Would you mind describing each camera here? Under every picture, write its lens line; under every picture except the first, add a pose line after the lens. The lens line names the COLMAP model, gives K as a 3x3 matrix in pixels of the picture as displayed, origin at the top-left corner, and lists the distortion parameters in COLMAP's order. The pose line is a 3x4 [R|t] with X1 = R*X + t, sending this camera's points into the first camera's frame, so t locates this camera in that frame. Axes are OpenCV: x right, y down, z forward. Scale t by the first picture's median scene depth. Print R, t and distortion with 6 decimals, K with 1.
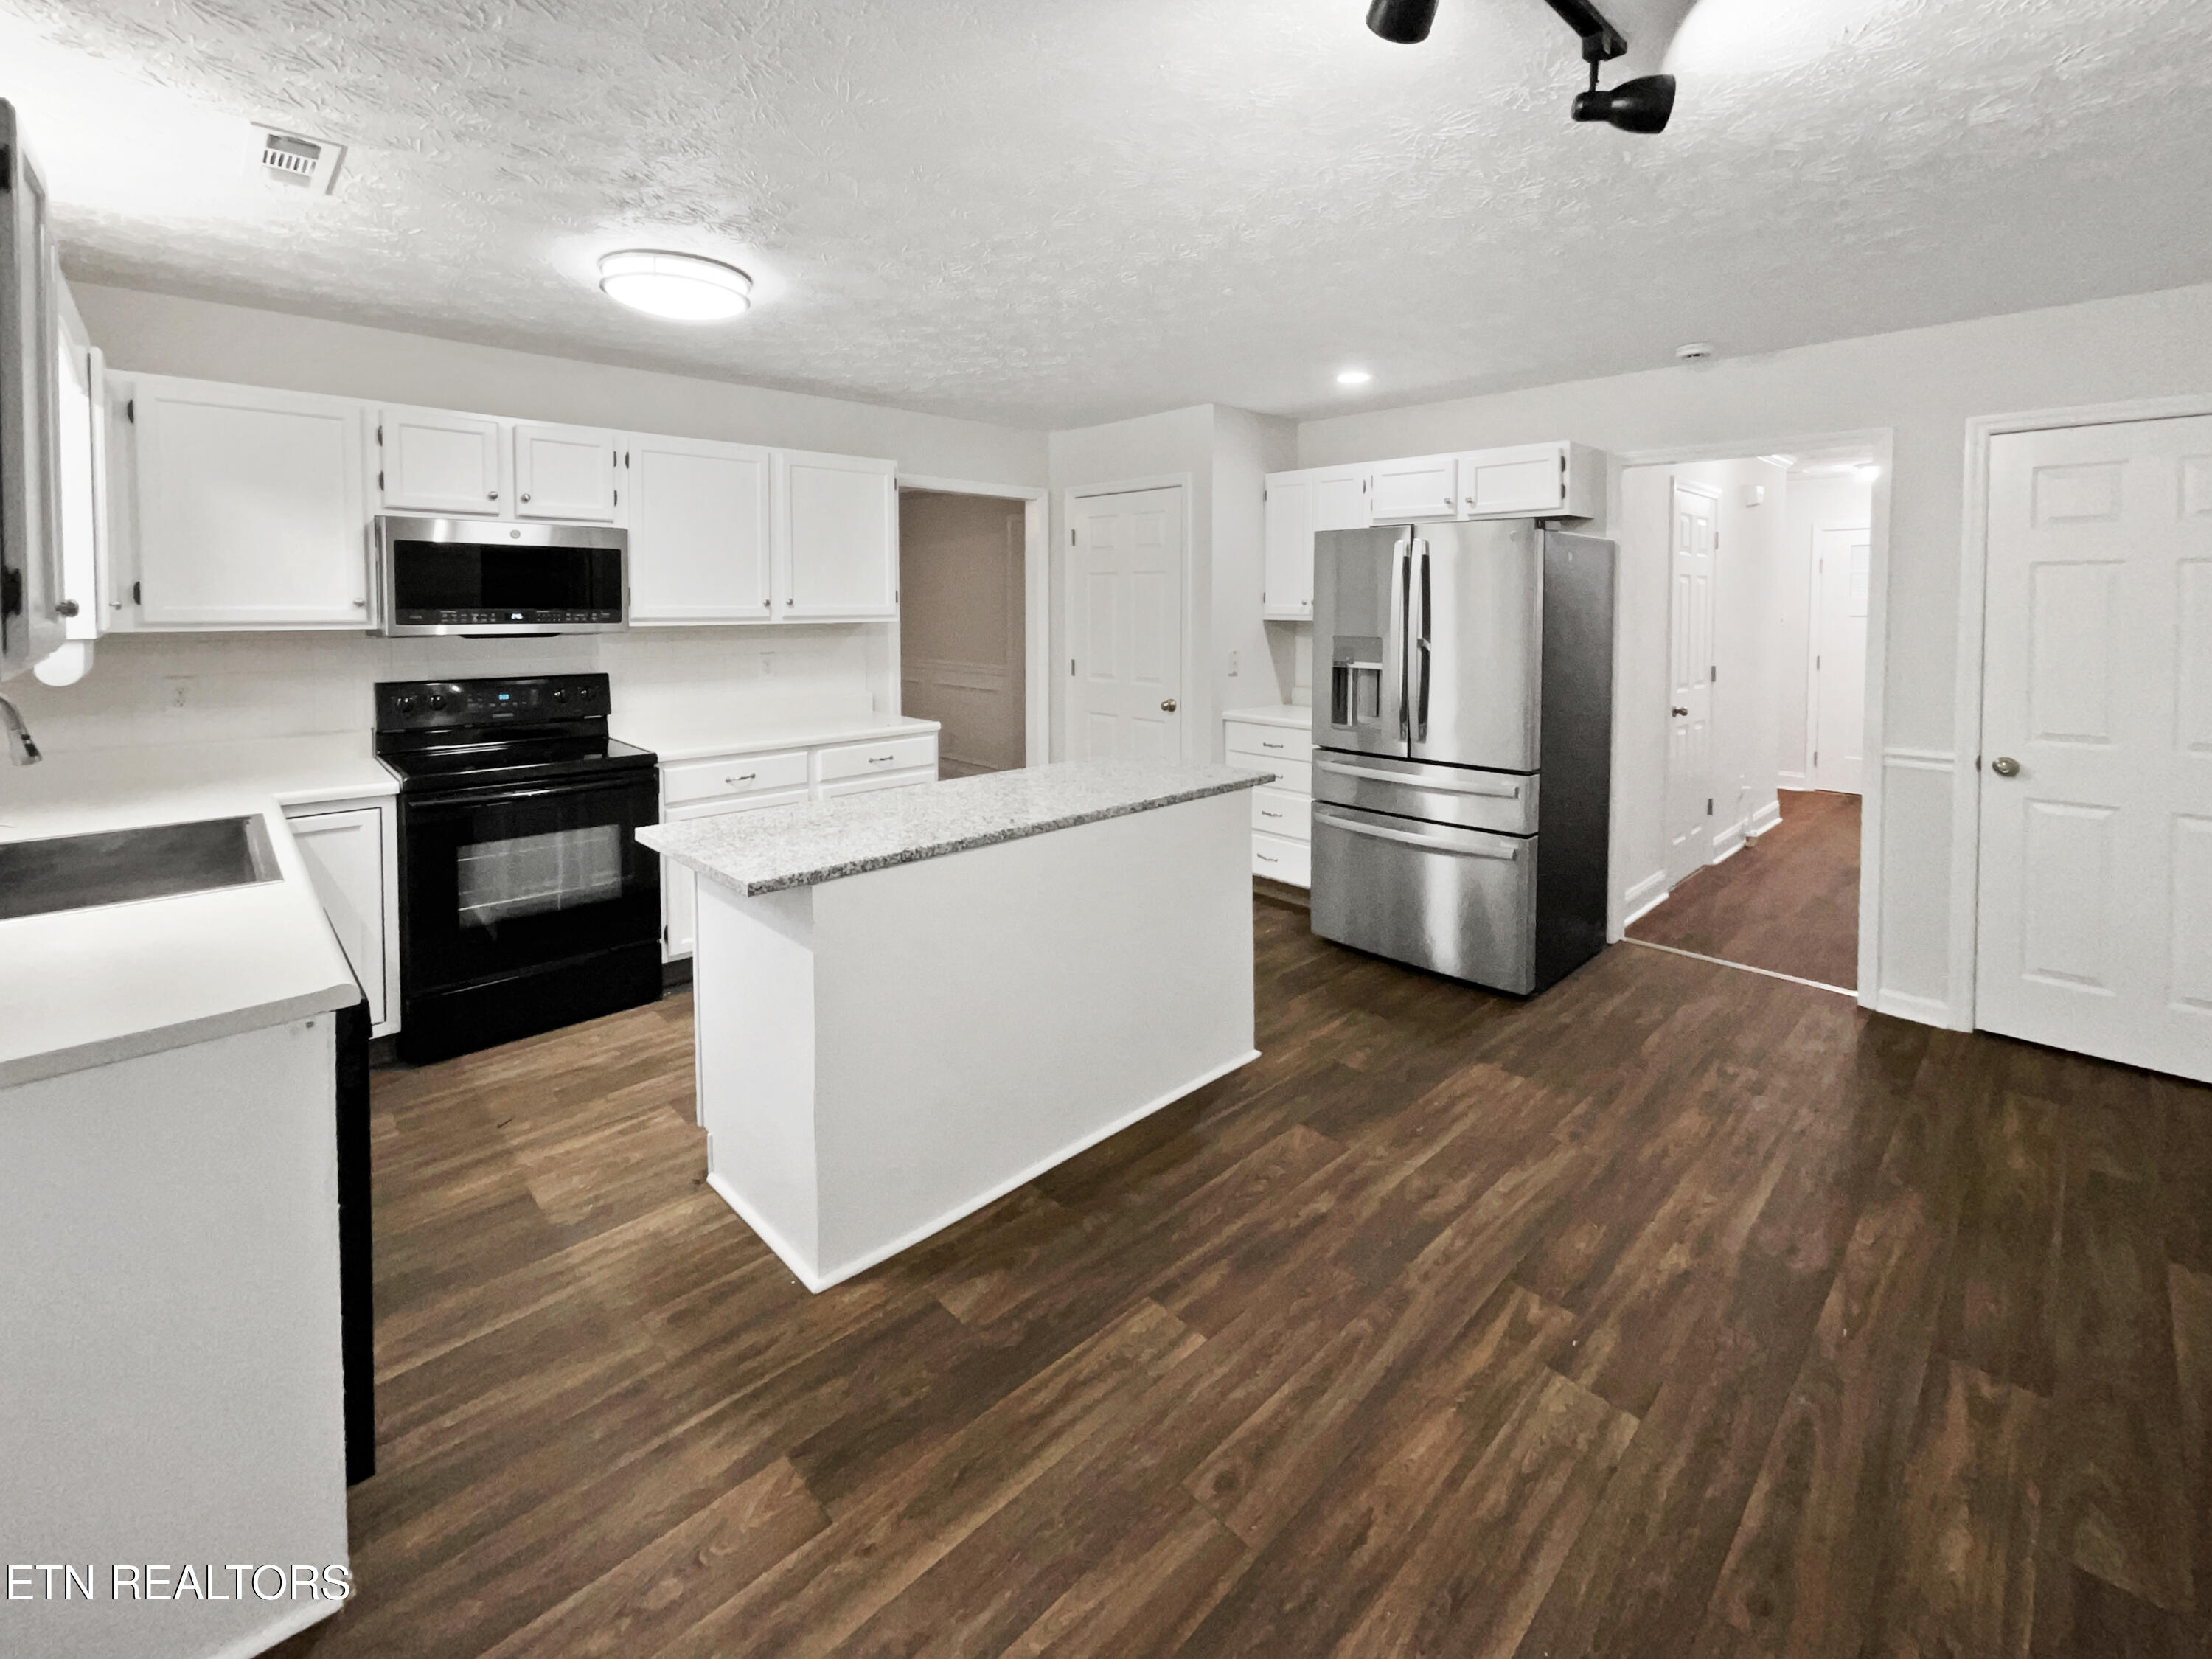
lens RADIAL K [[944.5, 0, 1106.0], [0, 944.5, 829.5], [0, 0, 1]] dist [-0.000548, 0.000673]
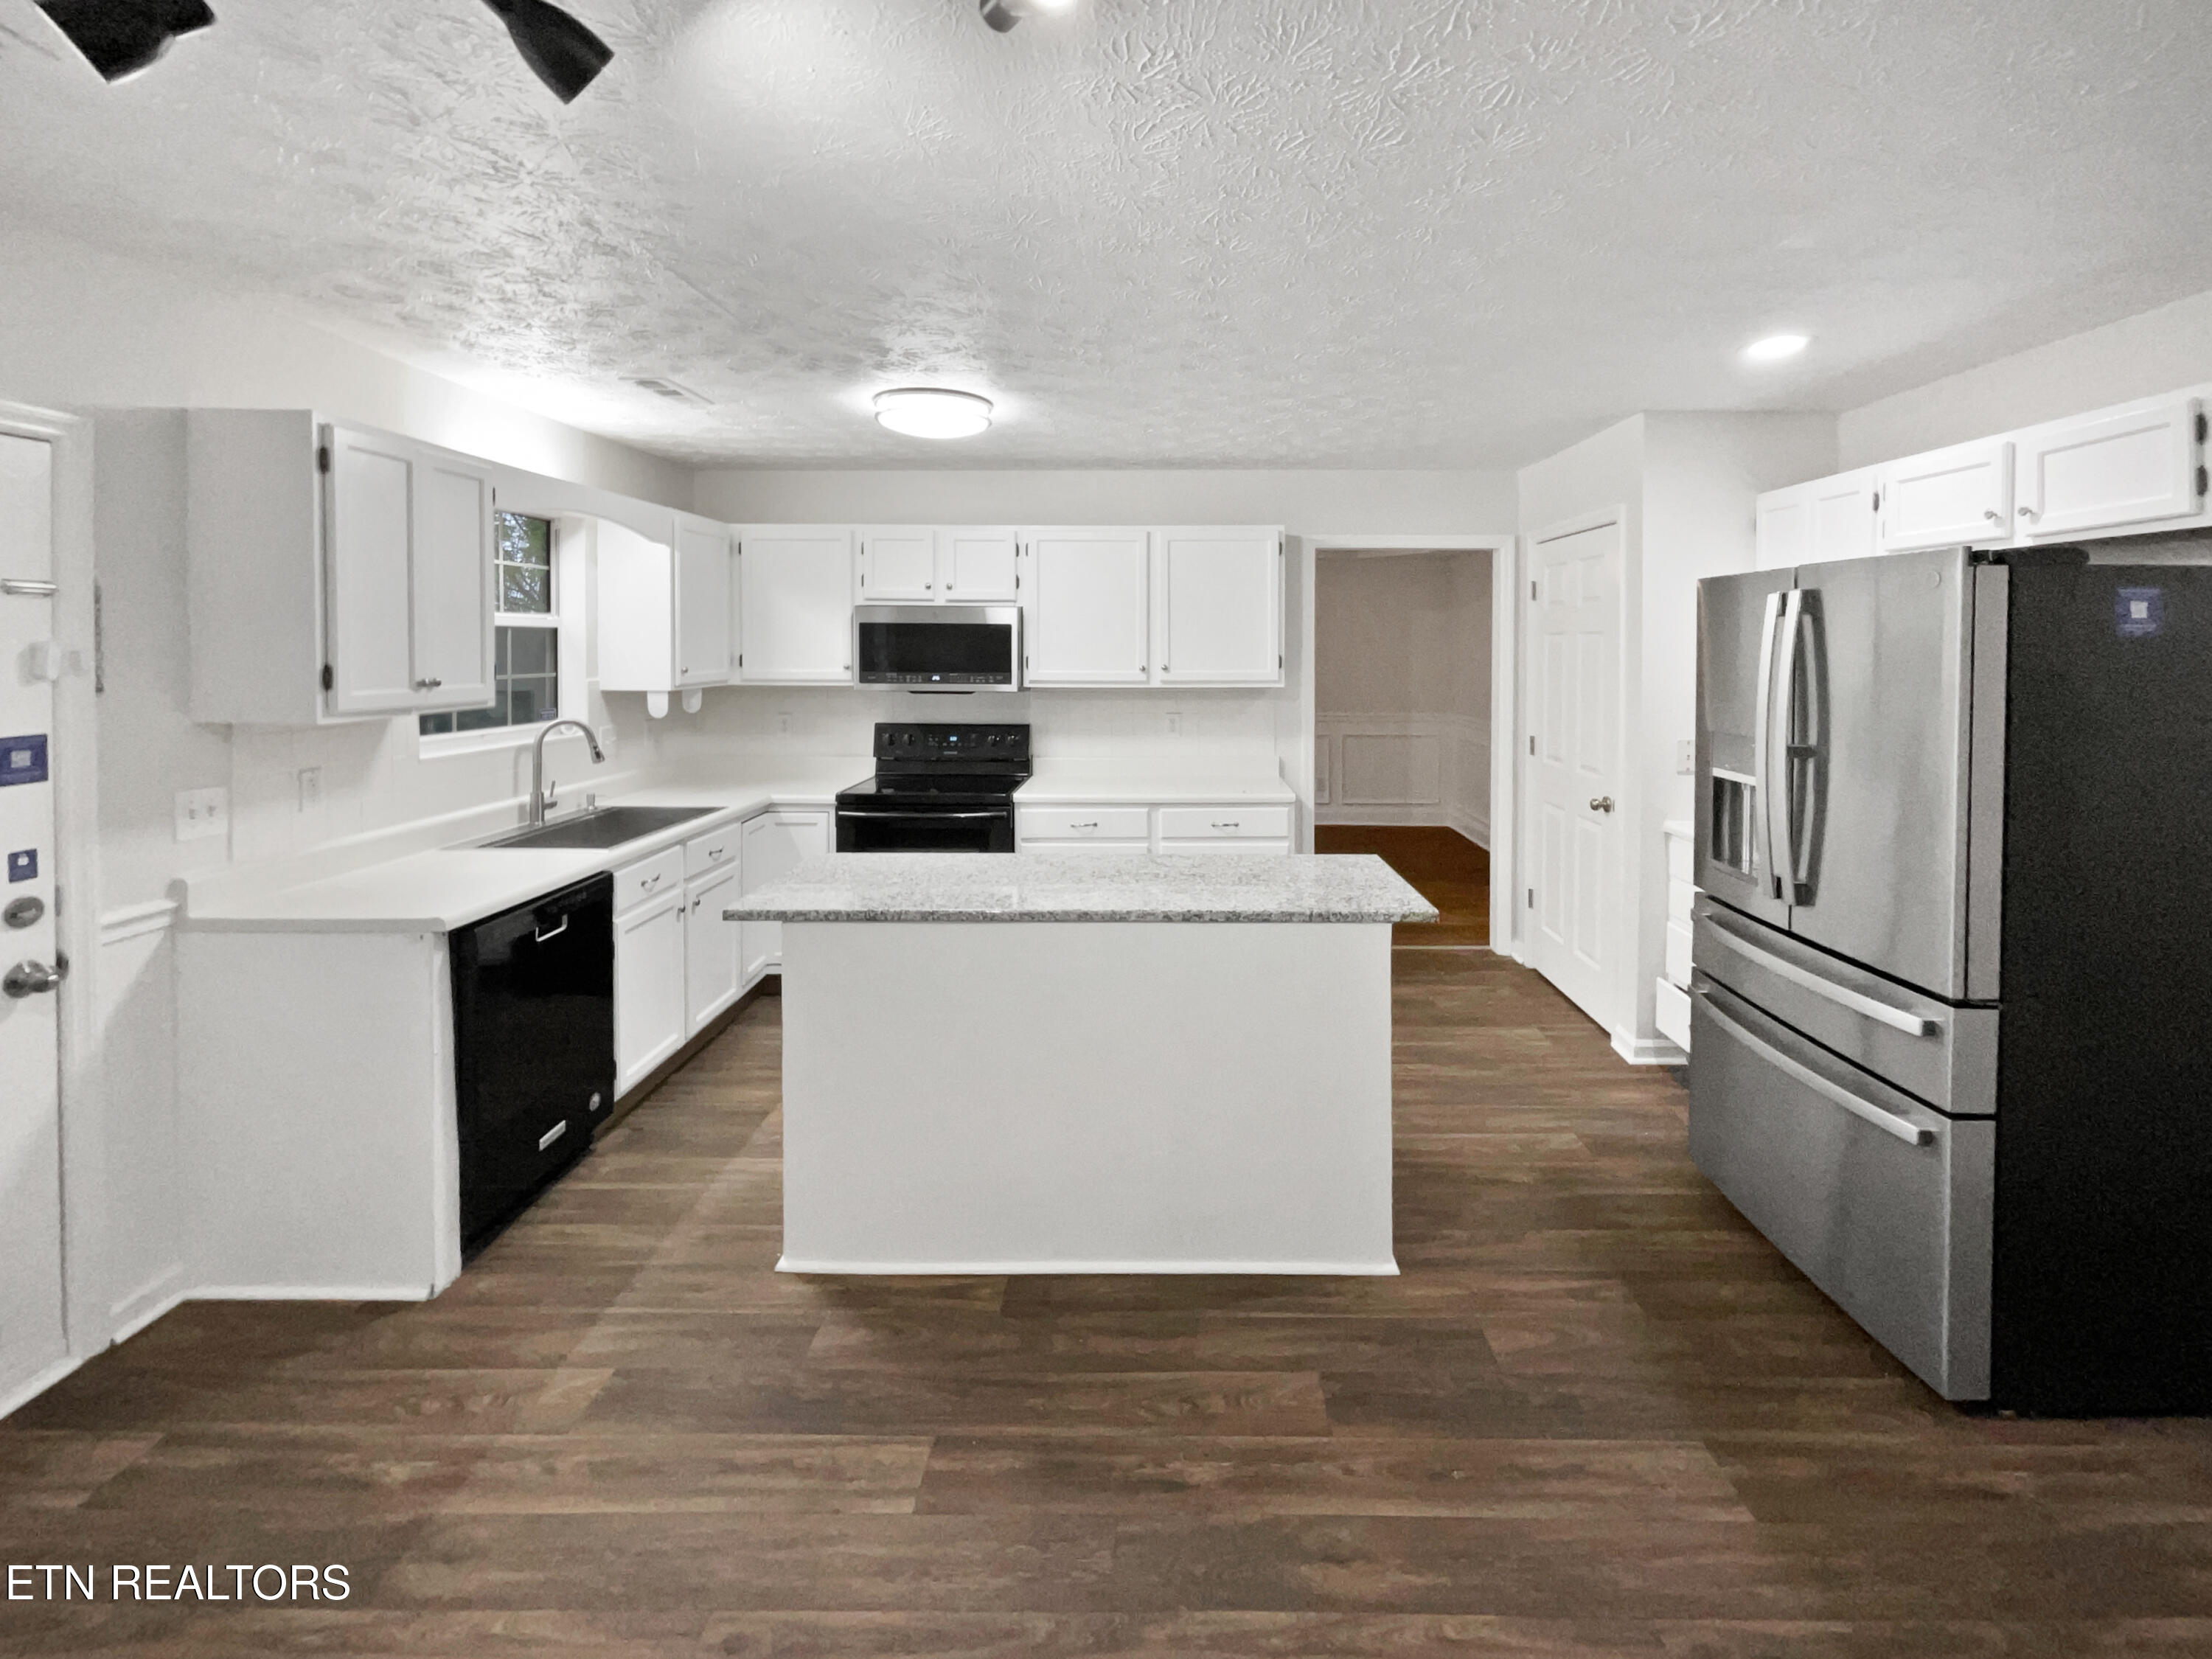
lens RADIAL K [[942.4, 0, 1125.9], [0, 942.4, 843.1], [0, 0, 1]] dist [0.002087, 0.000388]
pose [[0.711975, 0.143884, -0.687306, 0.571852], [-0.167209, 0.985367, 0.033071, -0.108651], [0.682007, 0.091378, 0.725615, 0.320420]]
